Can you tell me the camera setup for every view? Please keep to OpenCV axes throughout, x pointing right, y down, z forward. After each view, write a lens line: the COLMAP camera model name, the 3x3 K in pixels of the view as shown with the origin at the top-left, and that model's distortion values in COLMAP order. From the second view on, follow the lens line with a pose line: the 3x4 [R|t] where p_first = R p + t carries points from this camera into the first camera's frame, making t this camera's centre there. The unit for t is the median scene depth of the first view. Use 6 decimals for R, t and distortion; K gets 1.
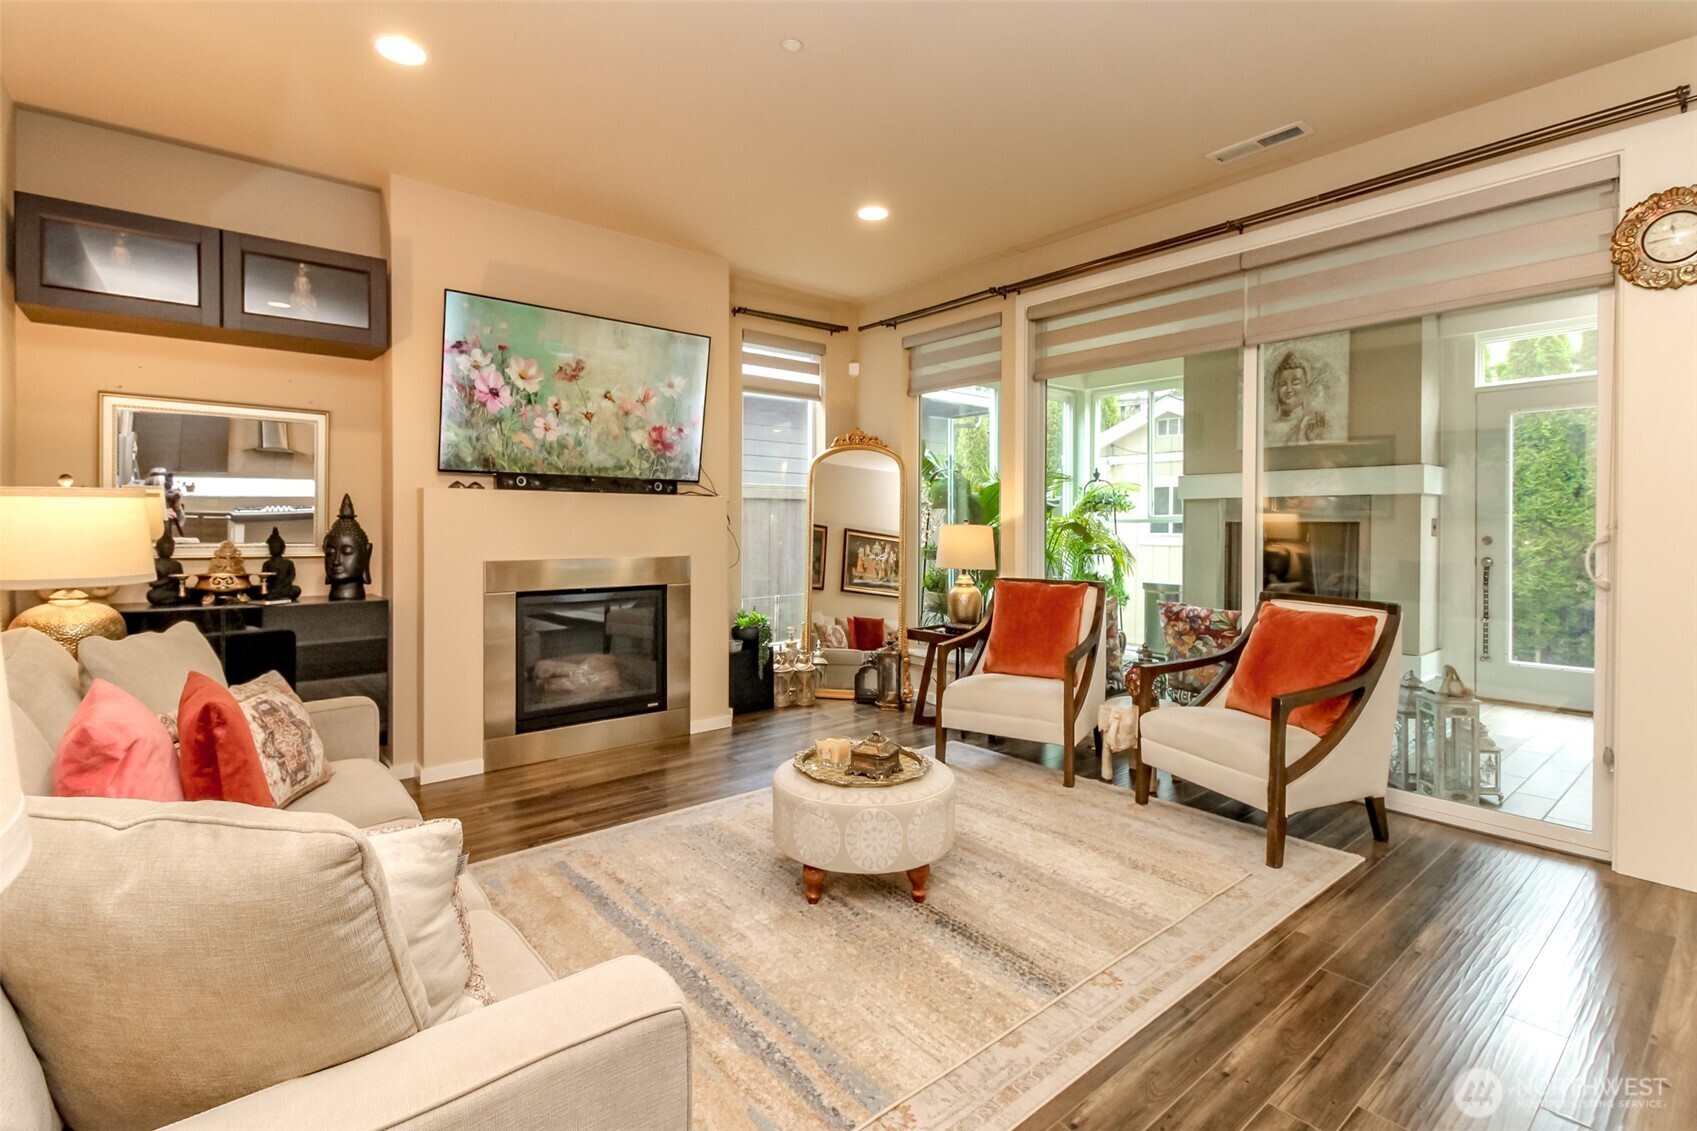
lens RADIAL K [[787.1, 0, 840.3], [0, 787.1, 534.2], [0, 0, 1]] dist [0.019165, -0.011467]
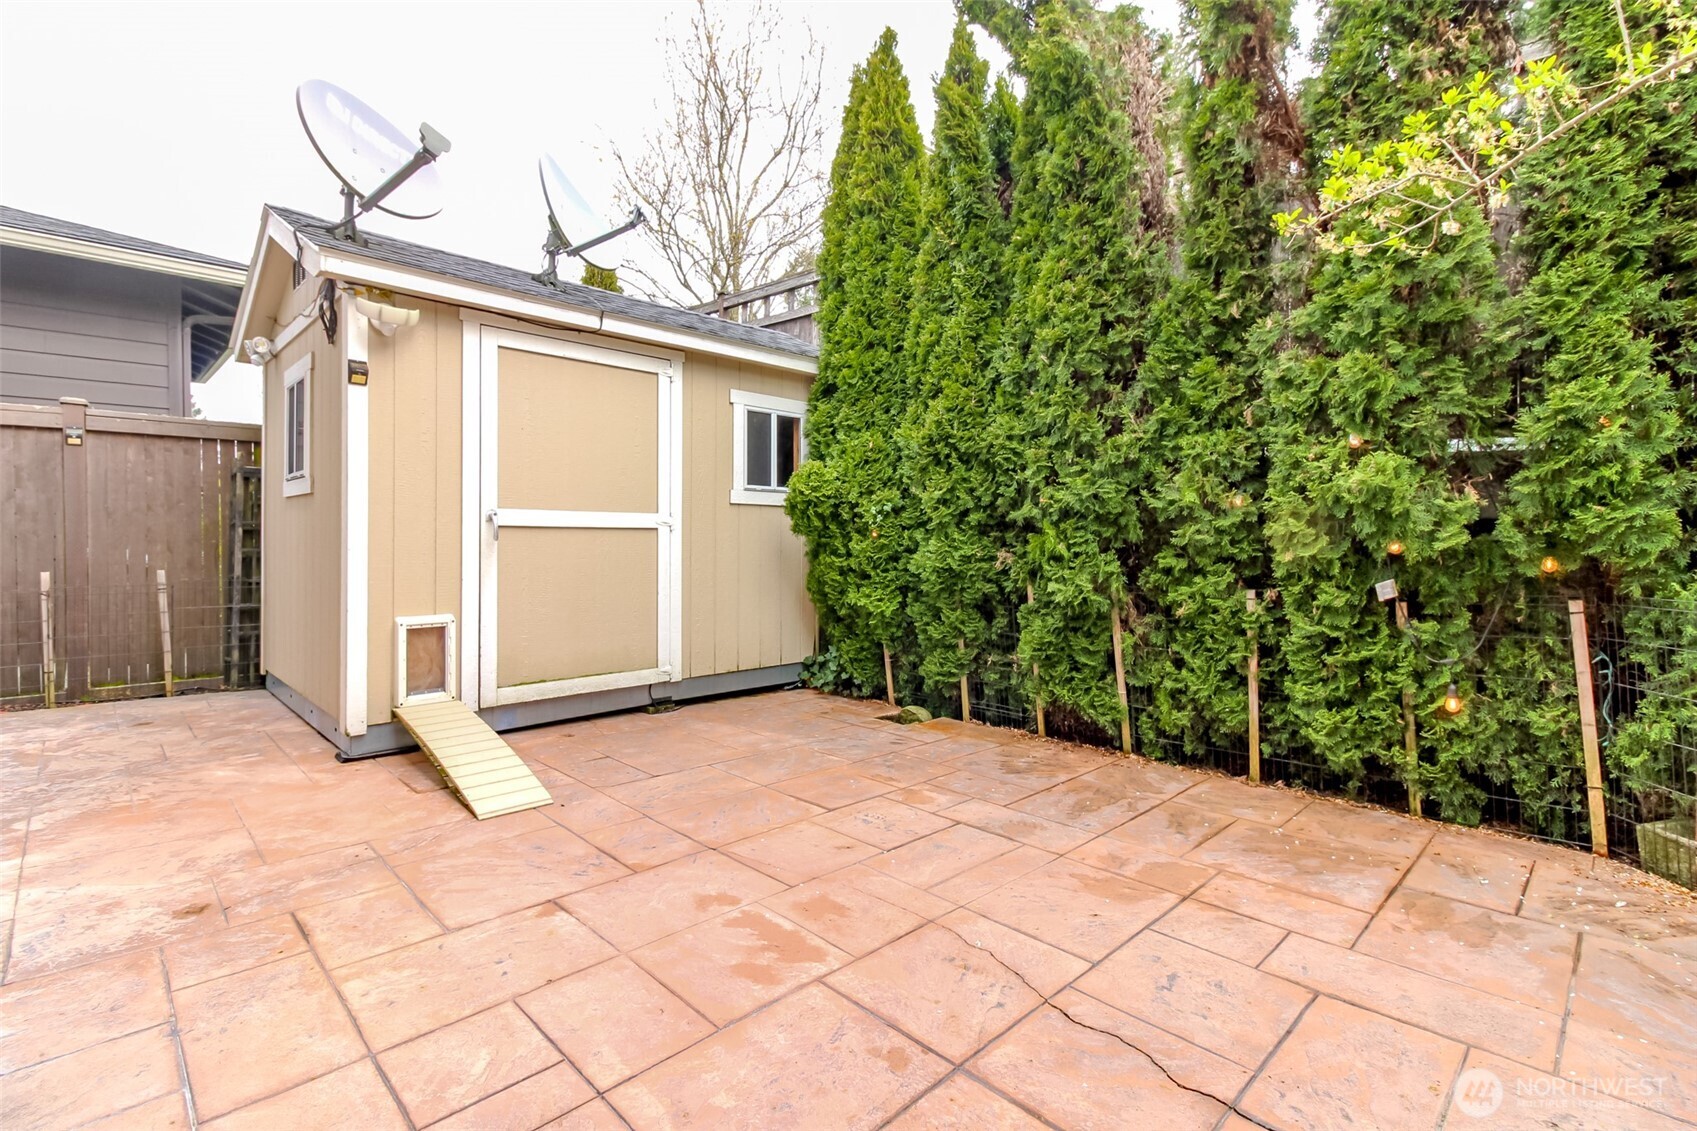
lens RADIAL K [[787.1, 0, 840.3], [0, 787.1, 534.2], [0, 0, 1]] dist [0.019165, -0.011467]
pose [[0.997362, 0.000250, 0.072581, 0.789768], [0.000912, 0.999872, -0.015976, 0.057211], [-0.072576, 0.016000, 0.997235, 0.471962]]
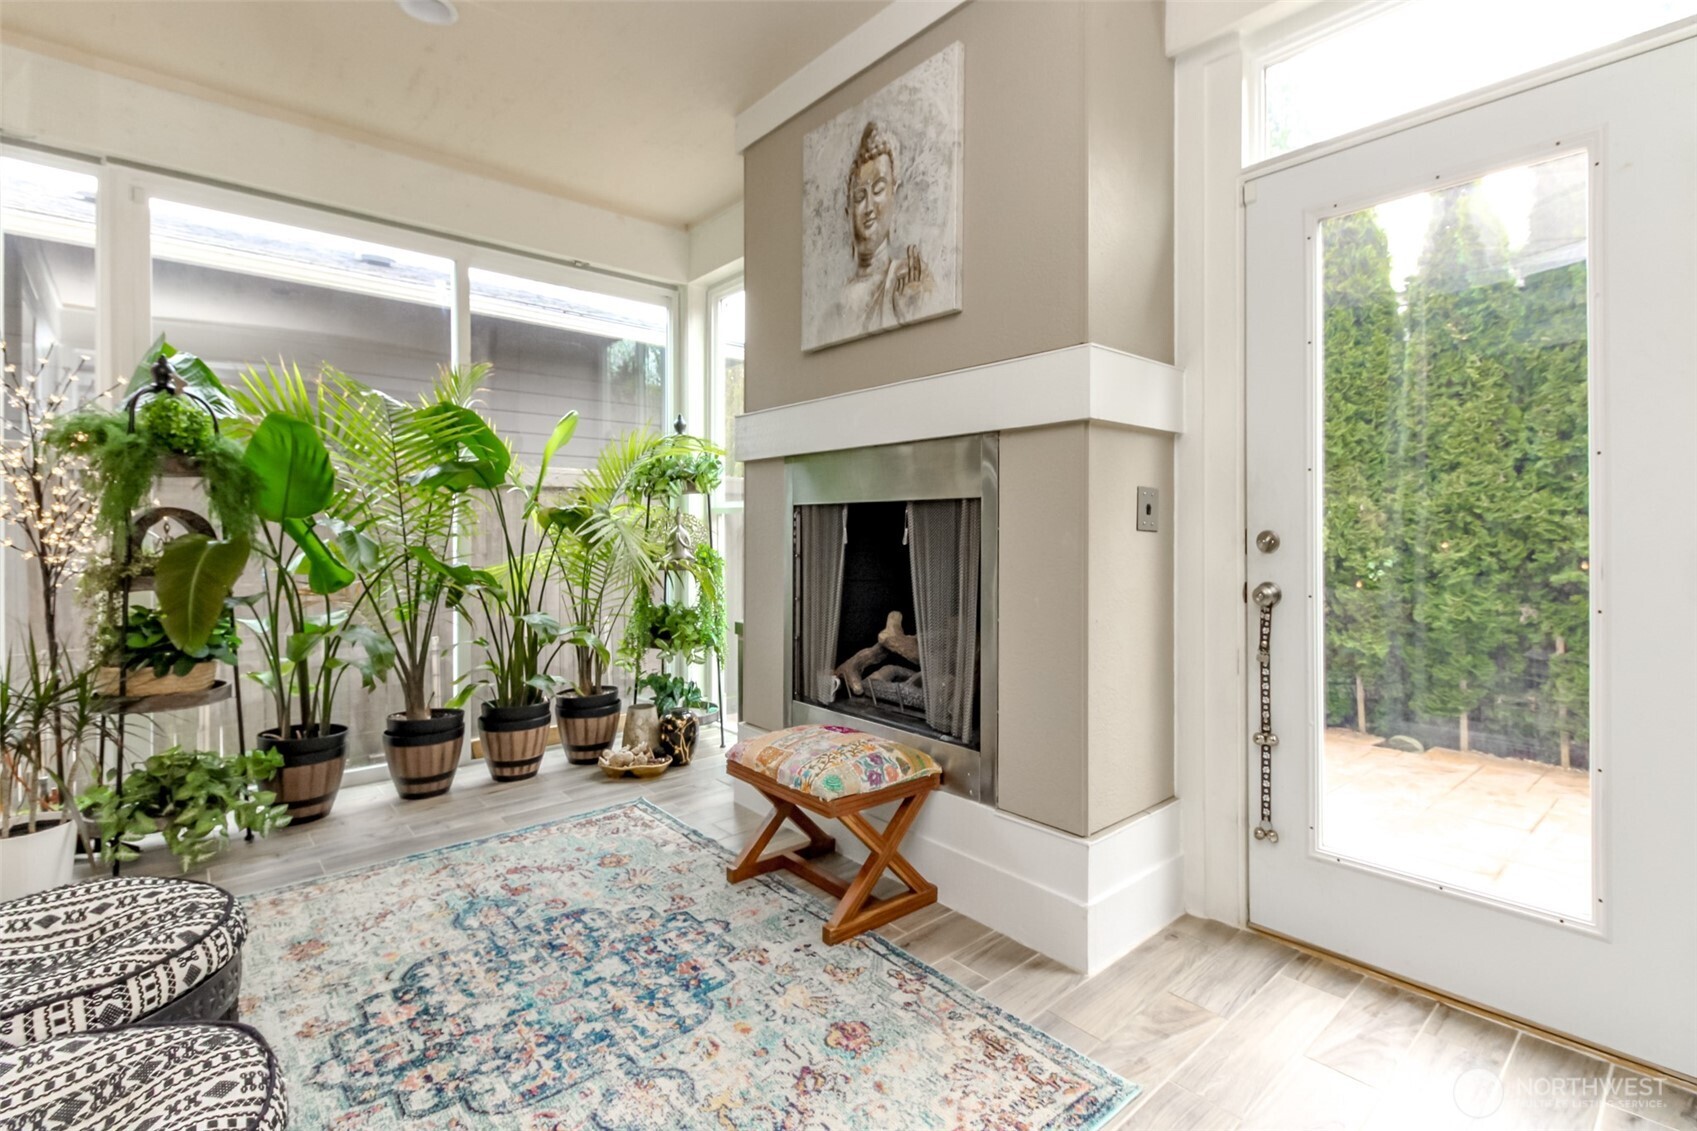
lens RADIAL K [[787.1, 0, 840.3], [0, 787.1, 534.2], [0, 0, 1]] dist [0.019165, -0.011467]
pose [[0.999733, -0.001700, 0.023062, 0.376351], [0.001827, 0.999983, -0.005489, 0.004181], [-0.023052, 0.005530, 0.999719, 0.385236]]
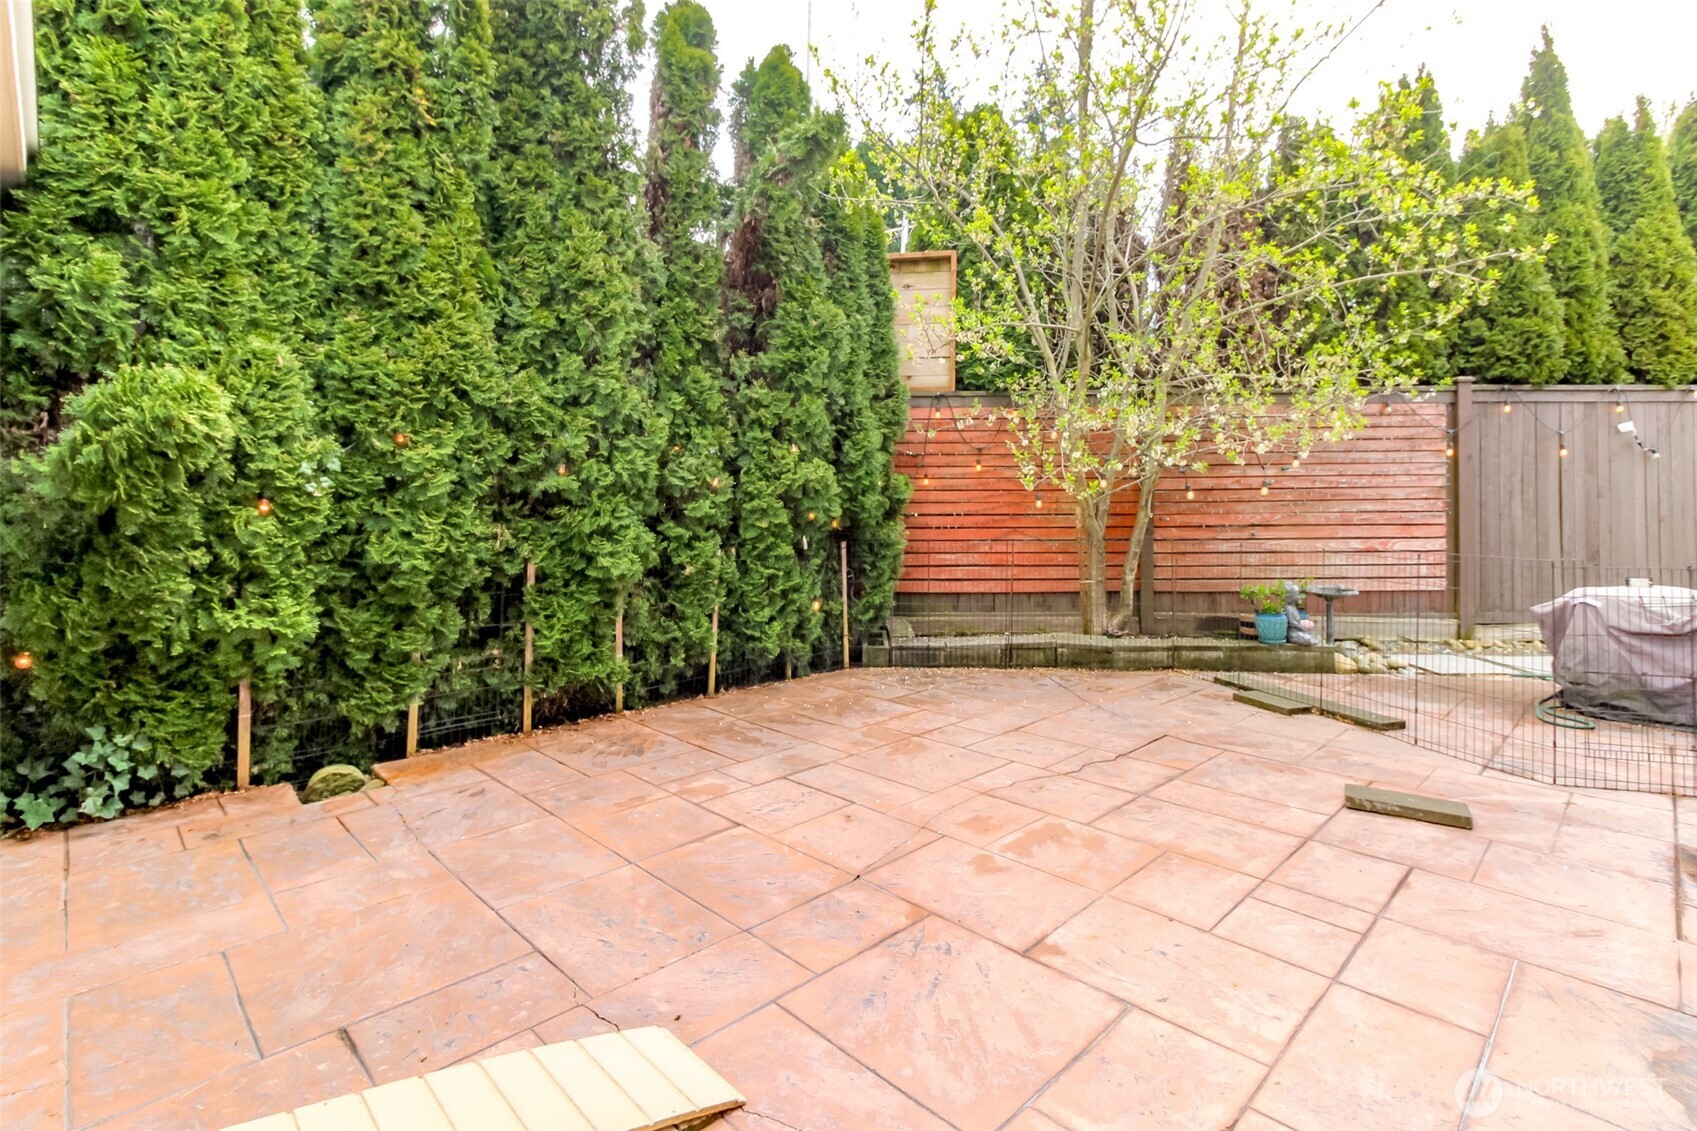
lens RADIAL K [[794.4, 0, 836.2], [0, 794.4, 500.1], [0, 0, 1]] dist [0.013720, -0.011178]
pose [[-0.074508, 0.002729, 0.997217, 0.462098], [0.010989, 0.999938, -0.001915, 0.047170], [-0.997160, 0.010816, -0.074533, 0.848436]]
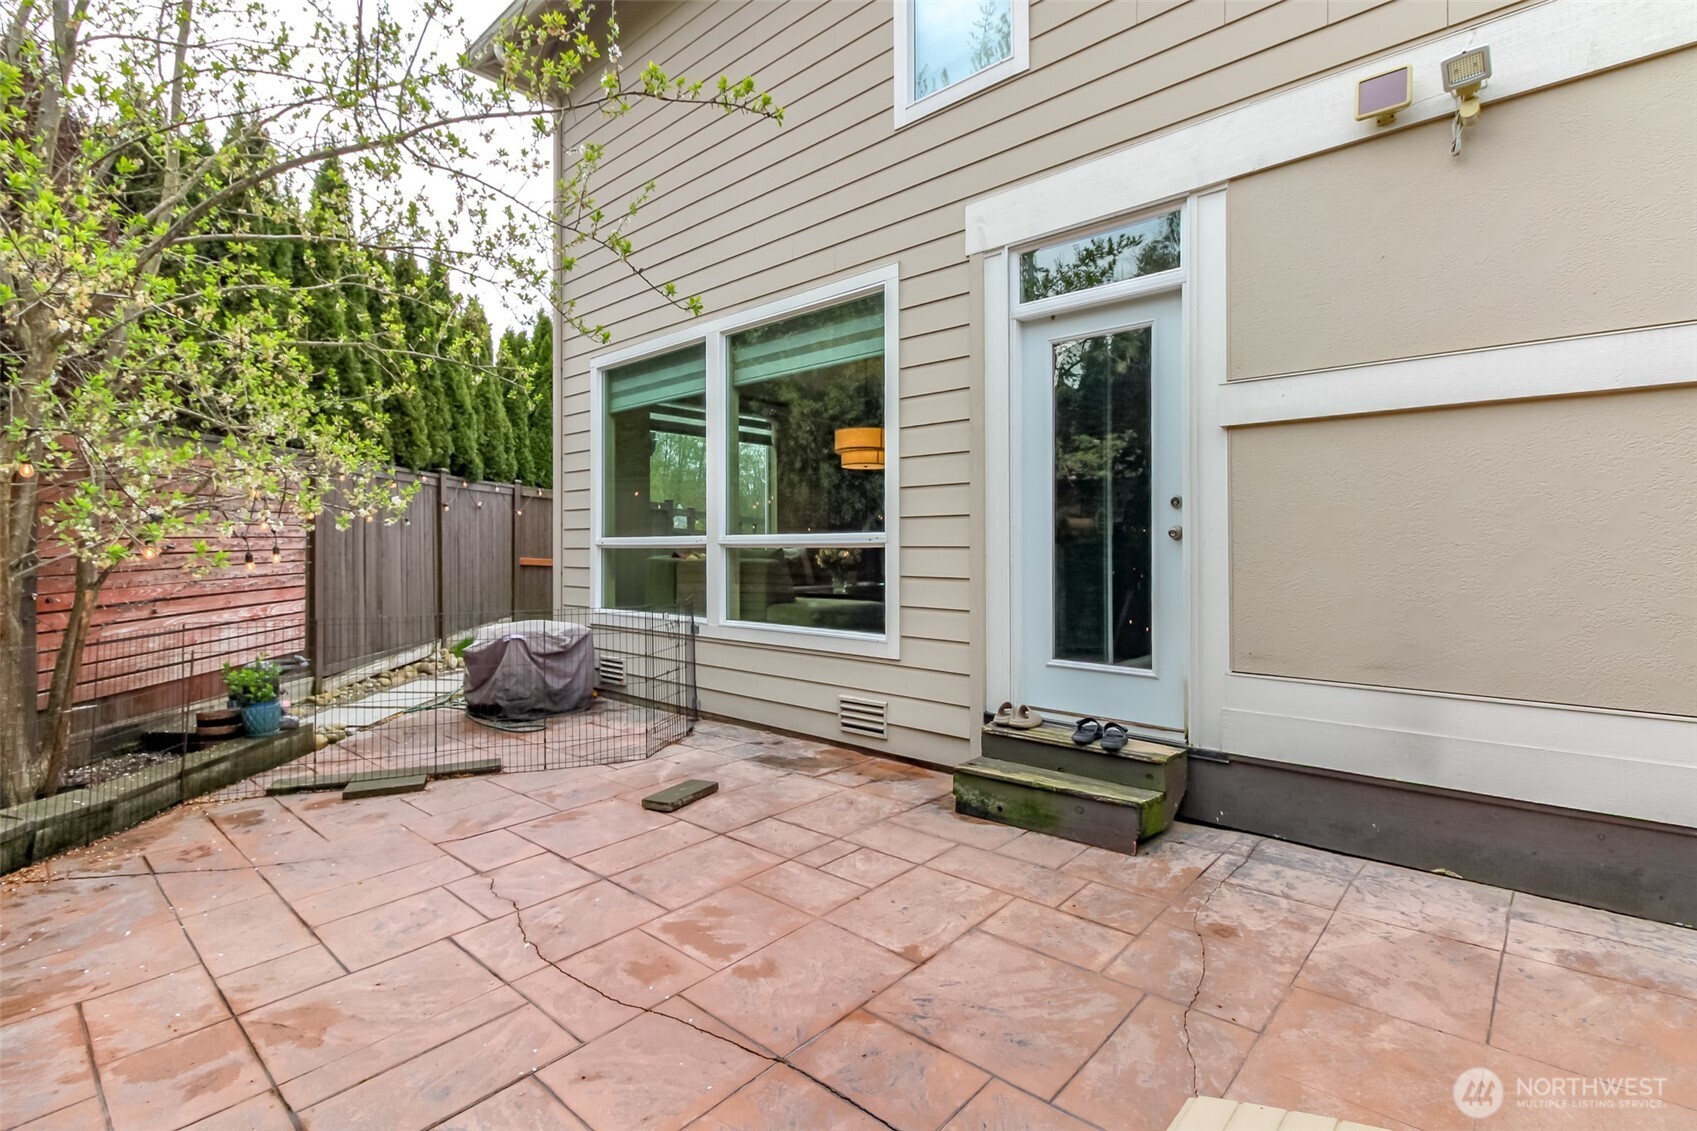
lens RADIAL K [[787.1, 0, 840.3], [0, 787.1, 534.2], [0, 0, 1]] dist [0.019165, -0.011467]
pose [[-0.990498, 0.008224, -0.137280, 0.773629], [0.008016, 0.999966, 0.002066, 0.026406], [0.137292, 0.000946, -0.990530, 1.062838]]
